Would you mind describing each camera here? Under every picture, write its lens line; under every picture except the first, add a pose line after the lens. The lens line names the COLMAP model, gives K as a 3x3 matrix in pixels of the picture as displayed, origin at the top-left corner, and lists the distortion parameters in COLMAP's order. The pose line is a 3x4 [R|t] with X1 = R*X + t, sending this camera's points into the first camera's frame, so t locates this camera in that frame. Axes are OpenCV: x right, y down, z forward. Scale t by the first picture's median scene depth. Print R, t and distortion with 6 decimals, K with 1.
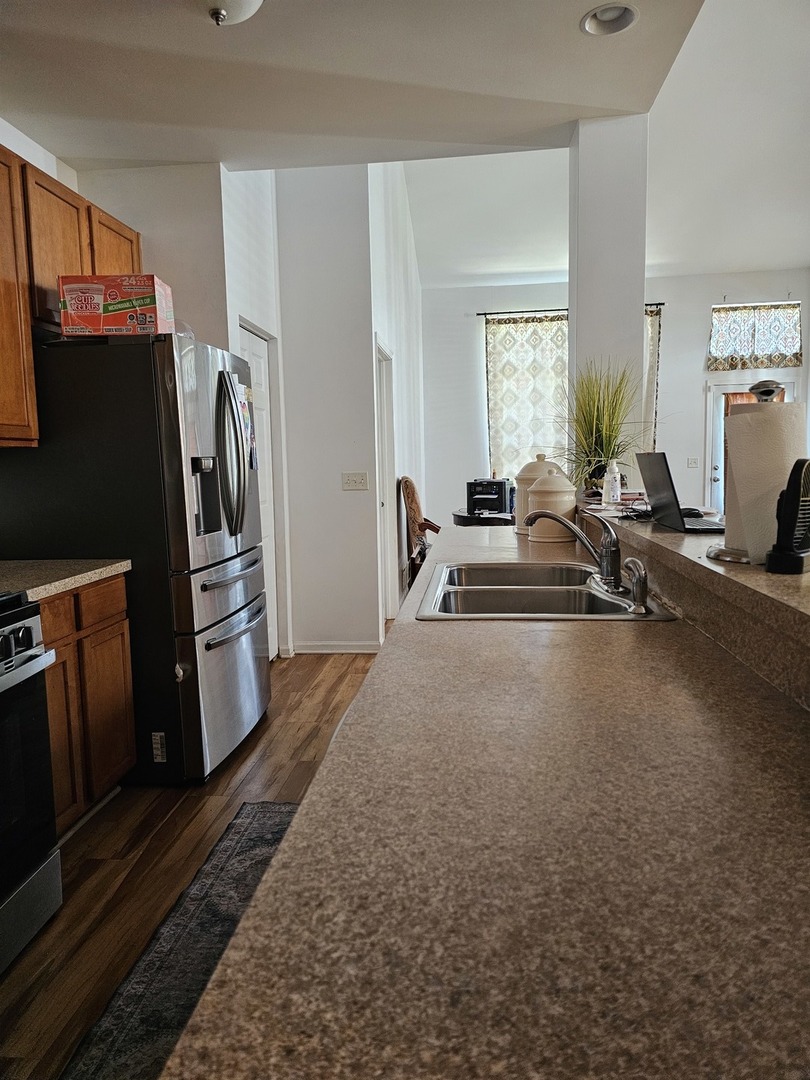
lens RADIAL K [[728.8, 0, 408.6], [0, 728.8, 532.9], [0, 0, 1]] dist [0.087359, -0.095391]
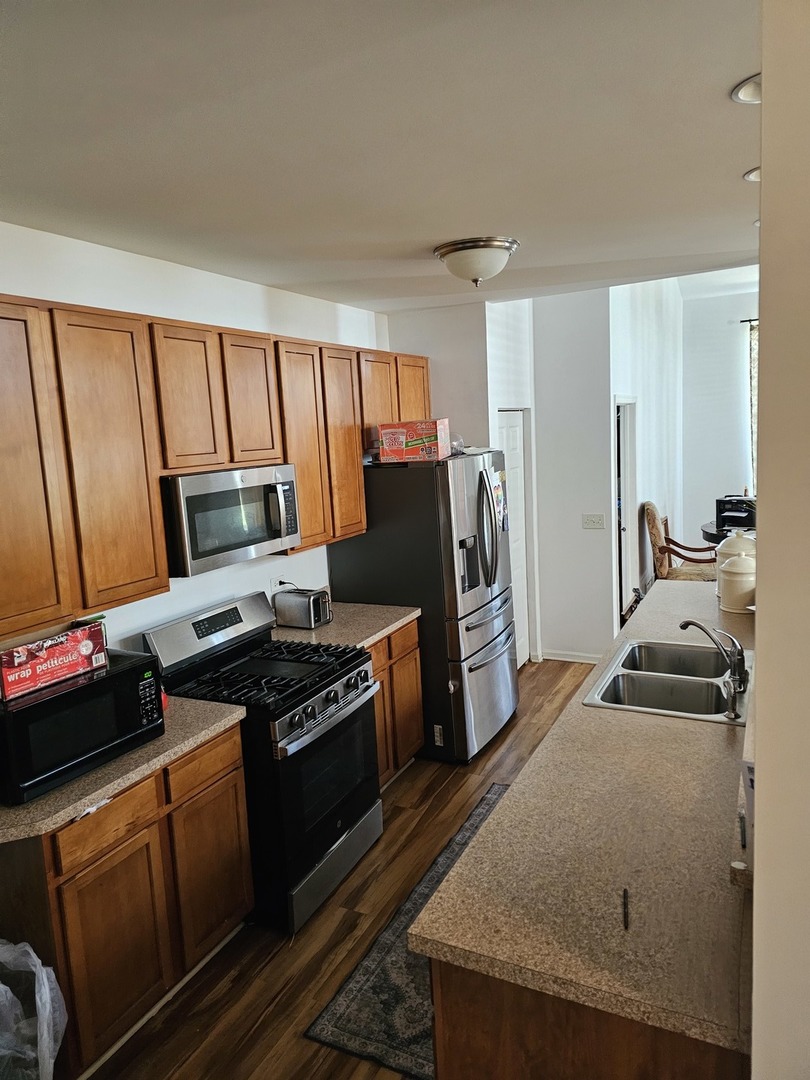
lens RADIAL K [[722.9, 0, 415.7], [0, 722.9, 518.8], [0, 0, 1]] dist [0.118893, -0.180434]
pose [[0.933583, 0.017497, -0.357934, 0.096862], [-0.003703, 0.999225, 0.039189, -0.144092], [0.358342, -0.035261, 0.932924, -0.261104]]
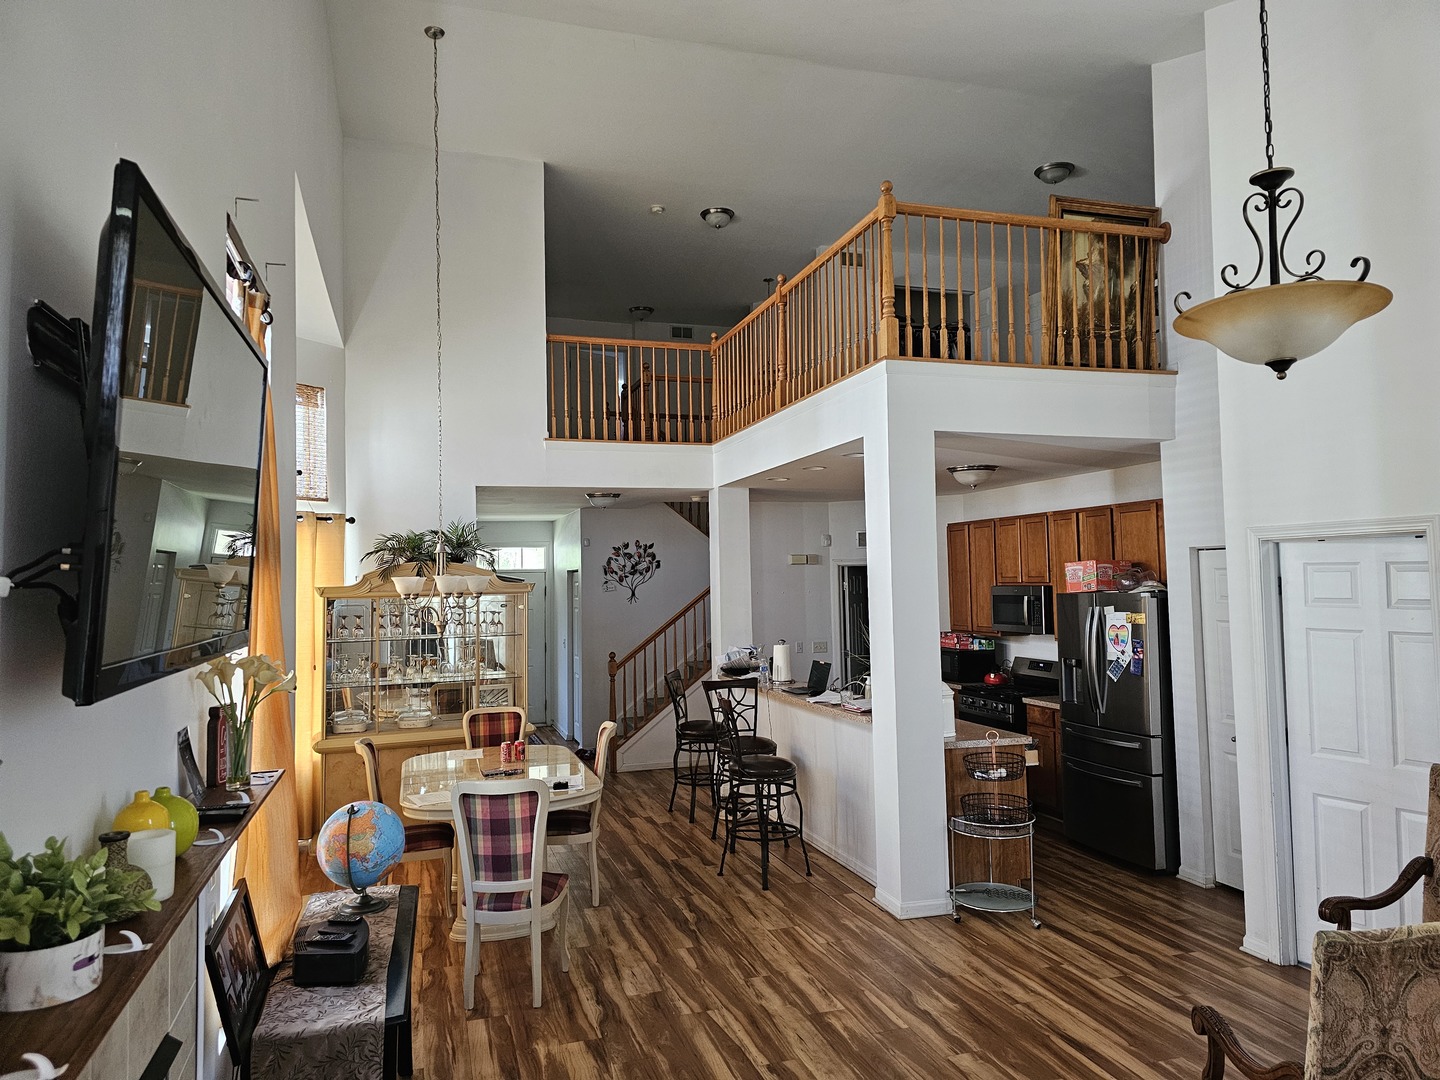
lens RADIAL K [[964.2, 0, 720.0], [0, 964.2, 540.0], [0, 0, 1]] dist [0.104554, -0.094893]
pose [[-0.921170, 0.023222, -0.388466, 1.038439], [0.000139, 0.998238, 0.059343, -0.389874], [0.389159, 0.054611, -0.919550, 2.087707]]
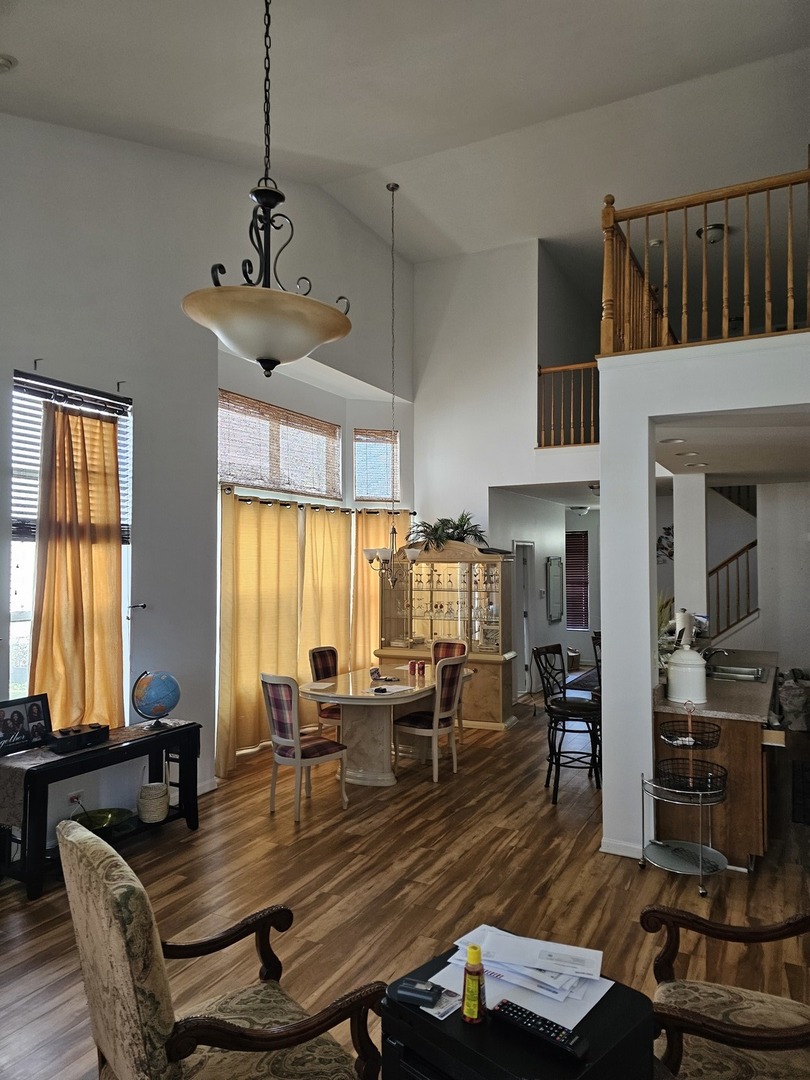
lens RADIAL K [[726.4, 0, 423.9], [0, 726.4, 547.5], [0, 0, 1]] dist [0.089410, -0.078311]
pose [[-0.931043, 0.029567, 0.363710, 0.107962], [0.058023, 0.996027, 0.067559, -0.358120], [-0.360267, 0.084004, -0.929059, 2.110217]]
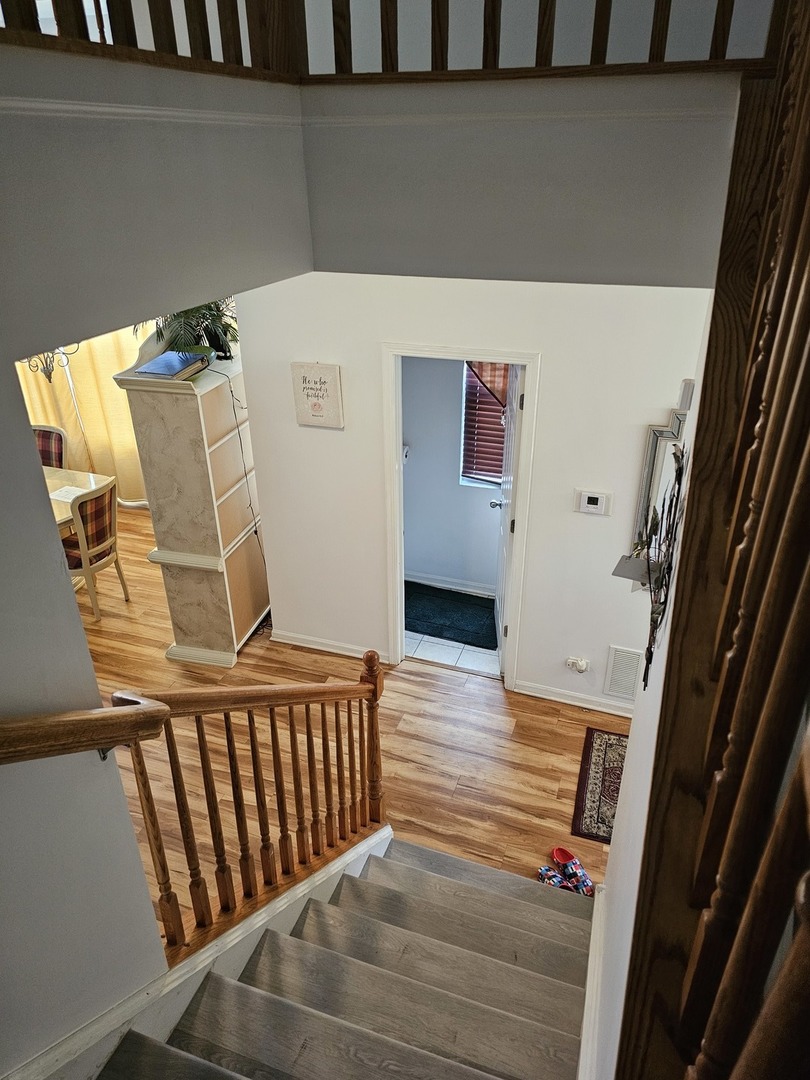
lens RADIAL K [[726.4, 0, 423.9], [0, 726.4, 547.5], [0, 0, 1]] dist [0.089410, -0.078311]
pose [[0.236365, -0.445070, 0.863739, -0.256509], [0.093384, 0.895217, 0.435736, -0.383675], [-0.967167, -0.022333, 0.253160, -0.517465]]
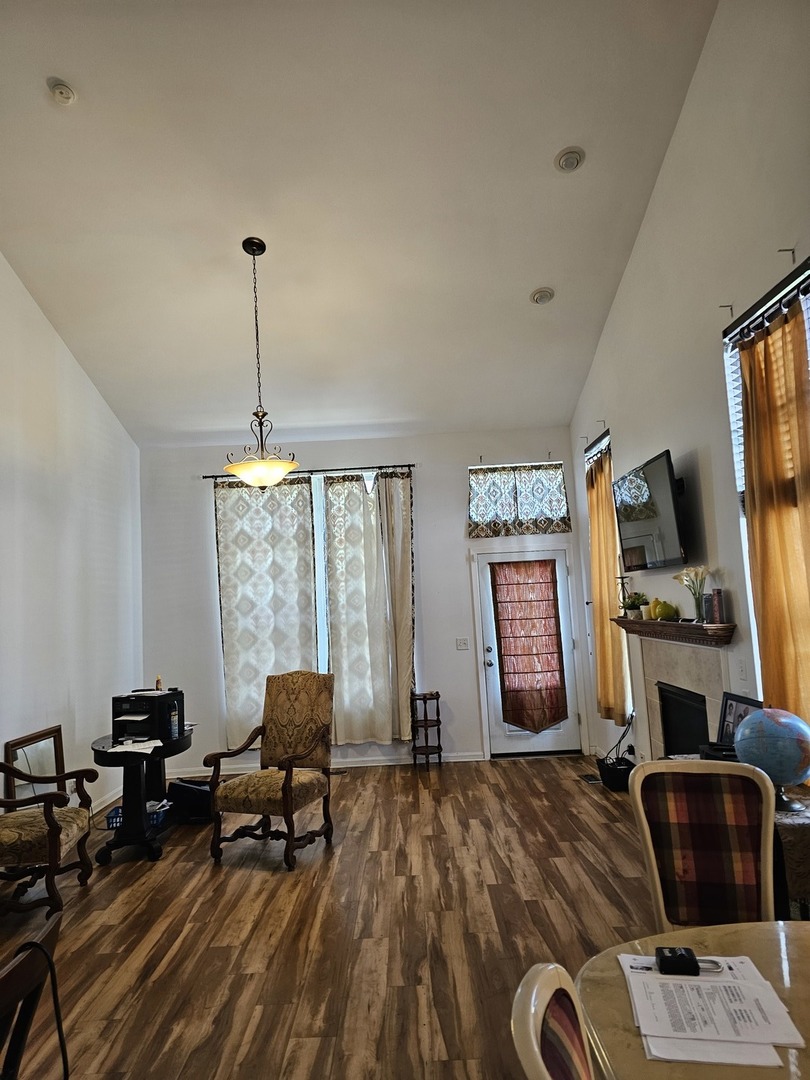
lens RADIAL K [[722.9, 0, 401.0], [0, 722.9, 531.8], [0, 0, 1]] dist [0.109252, -0.119234]
pose [[0.995925, -0.020916, 0.087728, 0.550872], [0.038005, 0.979481, -0.197919, -0.132632], [-0.081789, 0.200446, 0.976285, 0.373839]]
